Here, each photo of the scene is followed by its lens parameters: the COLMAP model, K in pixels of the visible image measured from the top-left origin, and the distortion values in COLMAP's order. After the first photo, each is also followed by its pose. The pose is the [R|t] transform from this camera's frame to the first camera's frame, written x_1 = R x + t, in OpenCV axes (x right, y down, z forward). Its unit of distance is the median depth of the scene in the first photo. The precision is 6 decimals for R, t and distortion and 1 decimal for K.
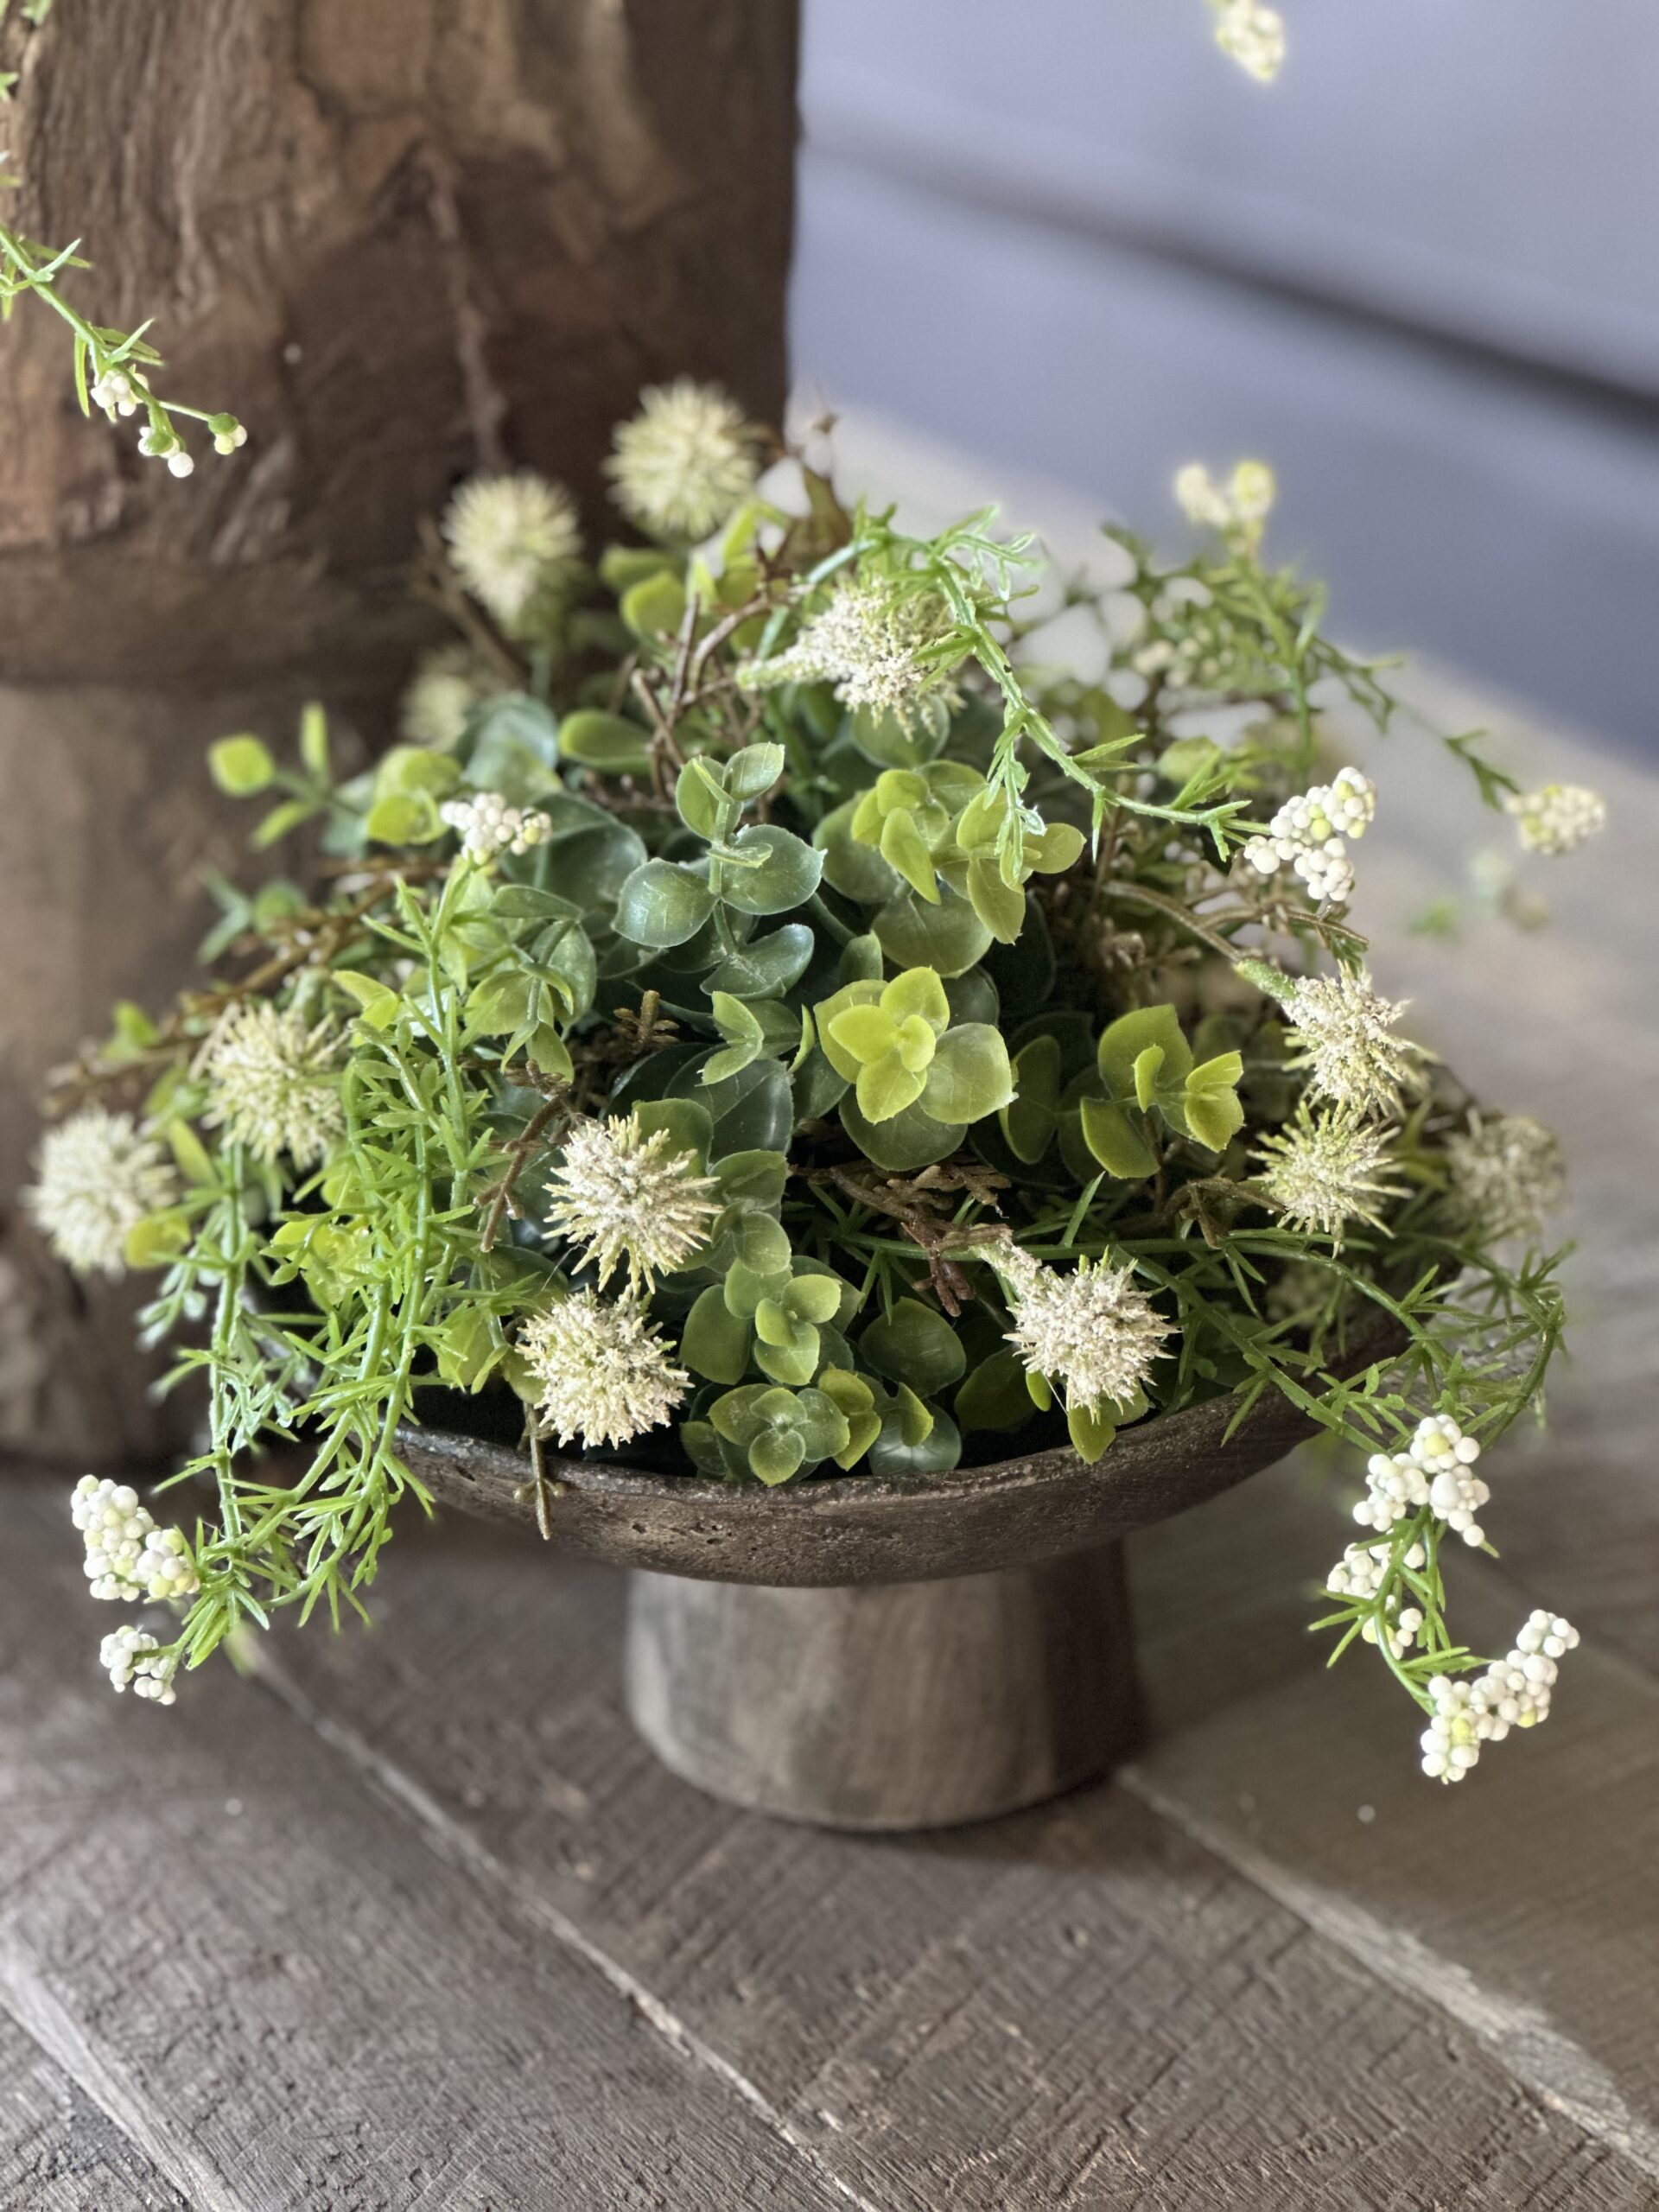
lens RADIAL K [[5016.9, 0, 818.0], [0, 5016.9, 1076.4], [0, 0, 1]] dist [-0.160310, 4.249239]
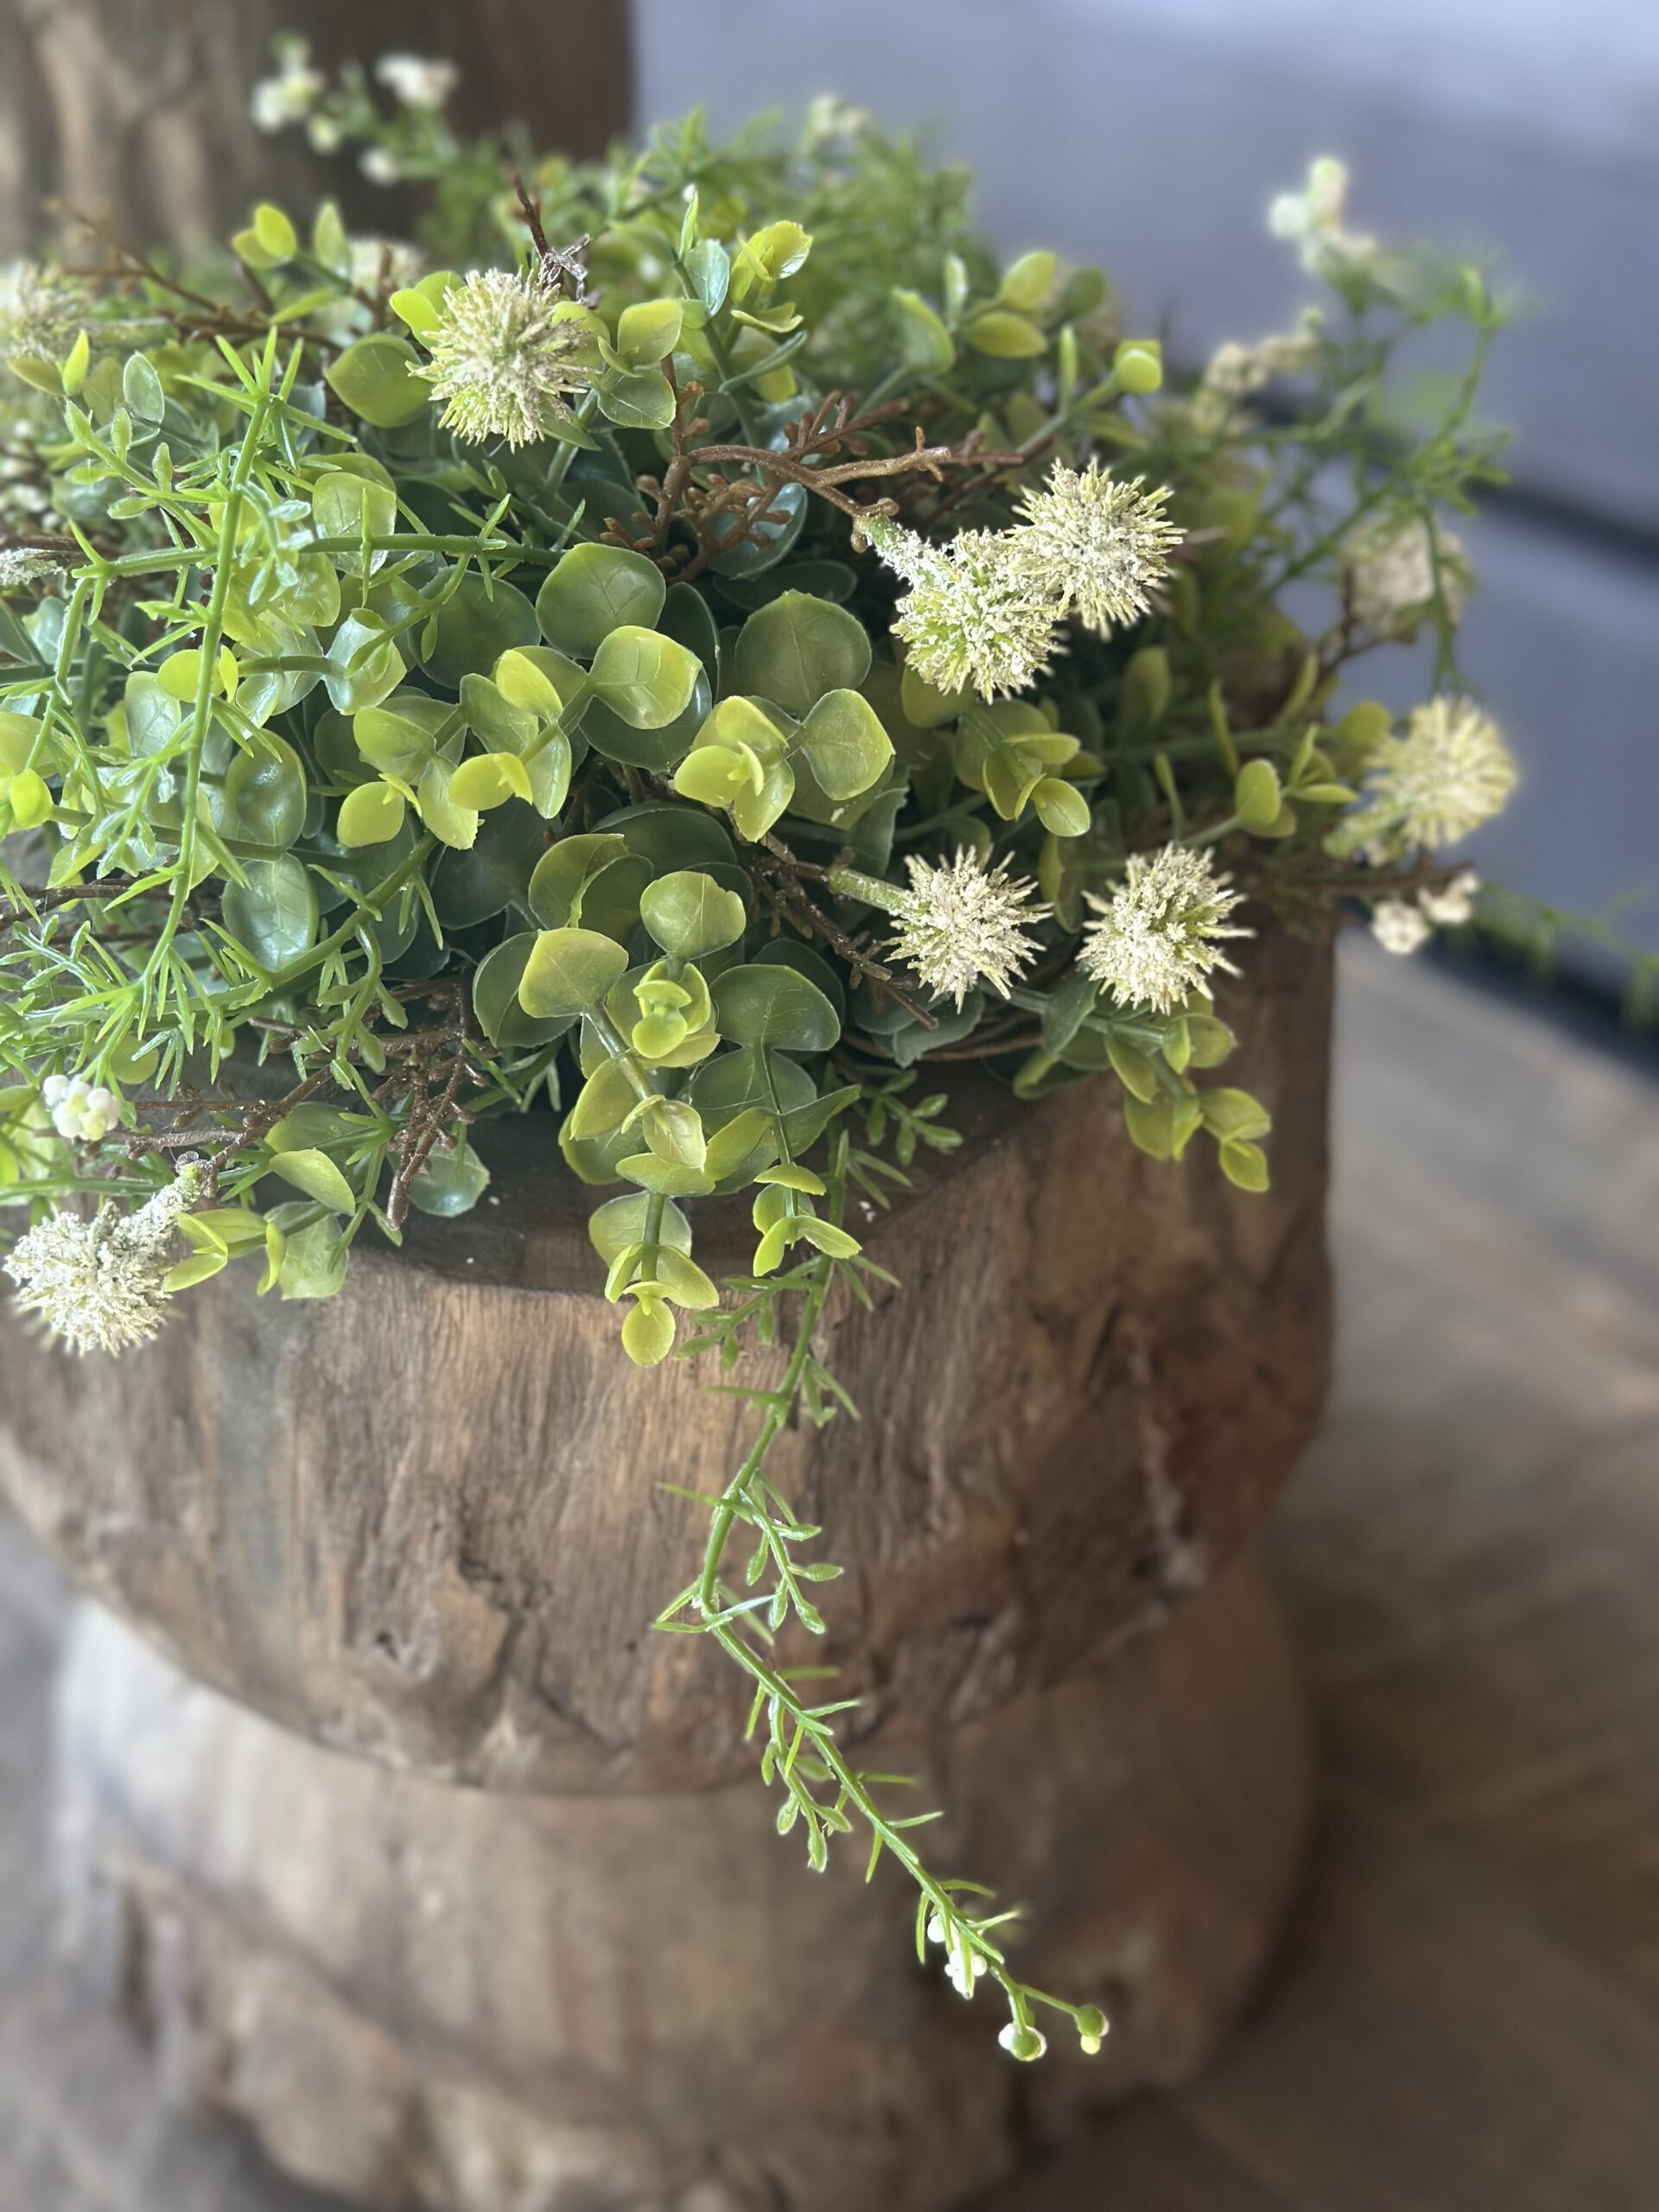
lens RADIAL K [[3142.0, 0, 819.5], [0, 3142.0, 1112.2], [0, 0, 1]] dist [0.124673, -0.019262]
pose [[0.989258, -0.100817, 0.105849, -0.220915], [0.074902, 0.971425, 0.225220, -0.406575], [-0.125530, -0.214872, 0.968541, 0.426063]]
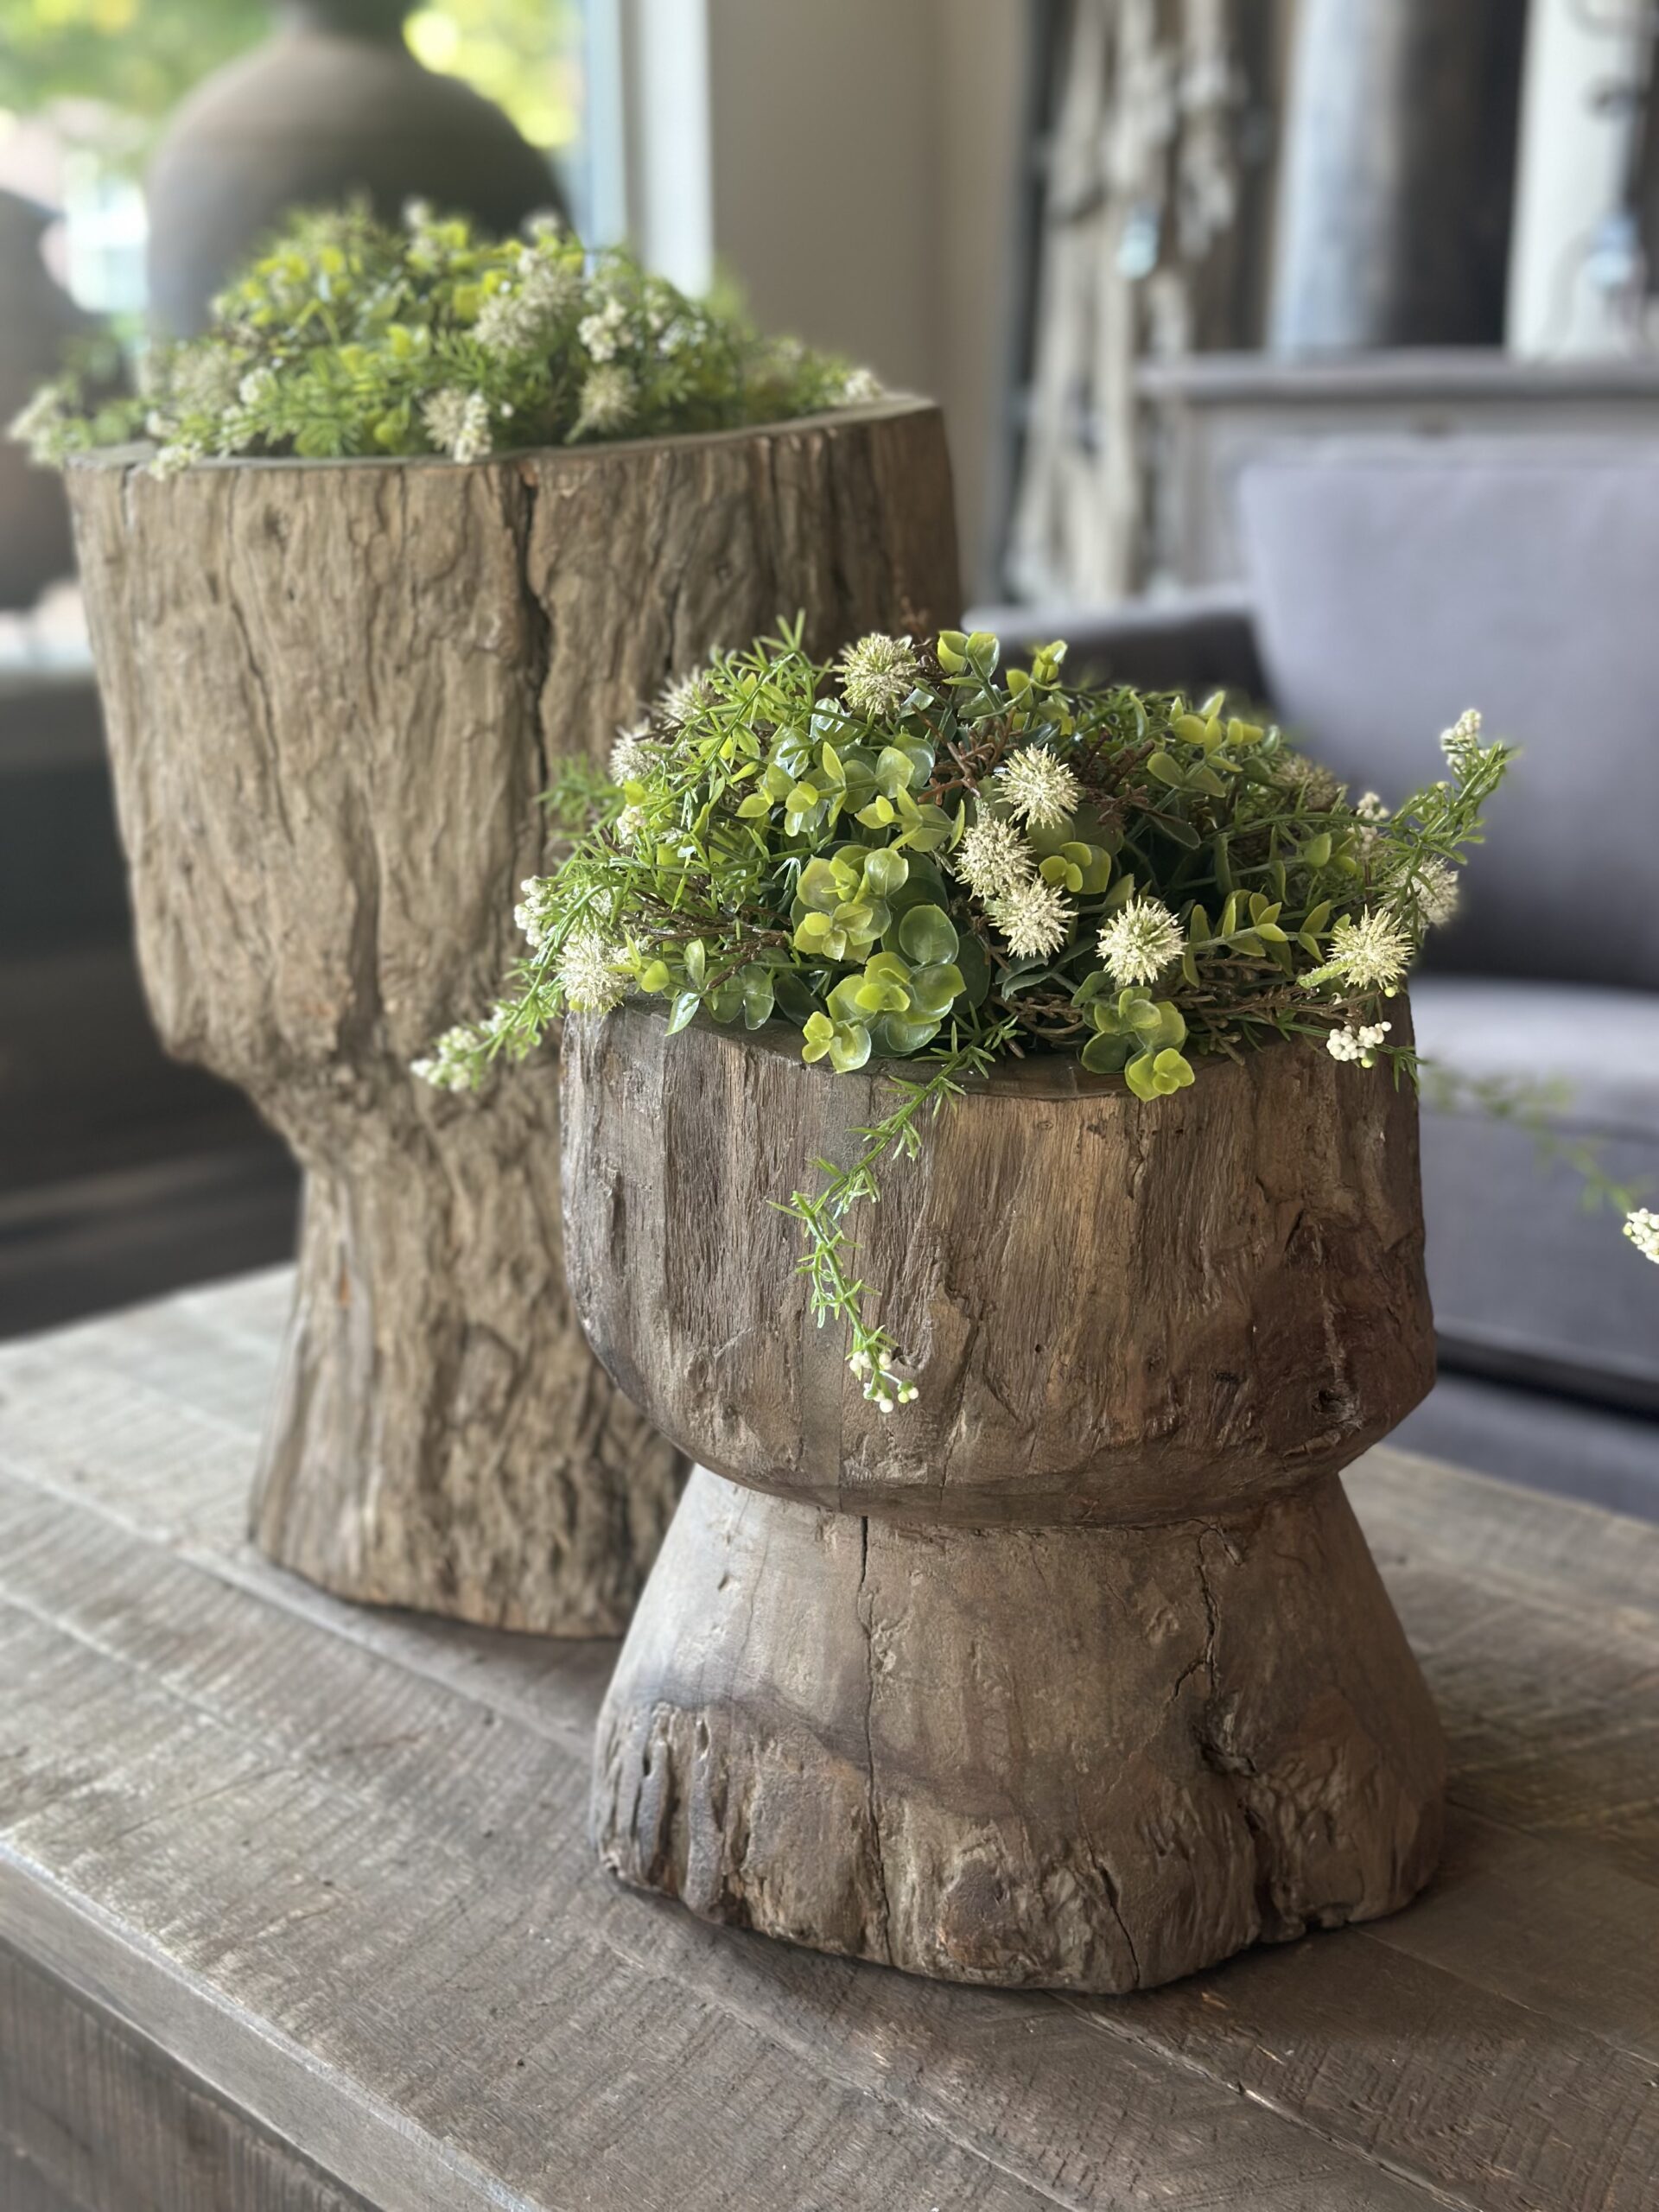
lens RADIAL K [[3109.5, 0, 825.6], [0, 3109.5, 1111.7], [0, 0, 1]] dist [0.151225, -0.035902]
pose [[0.993175, -0.047391, 0.106574, -0.402012], [0.070028, 0.972999, -0.219929, 0.017040], [-0.093274, 0.225891, 0.969677, -0.099411]]
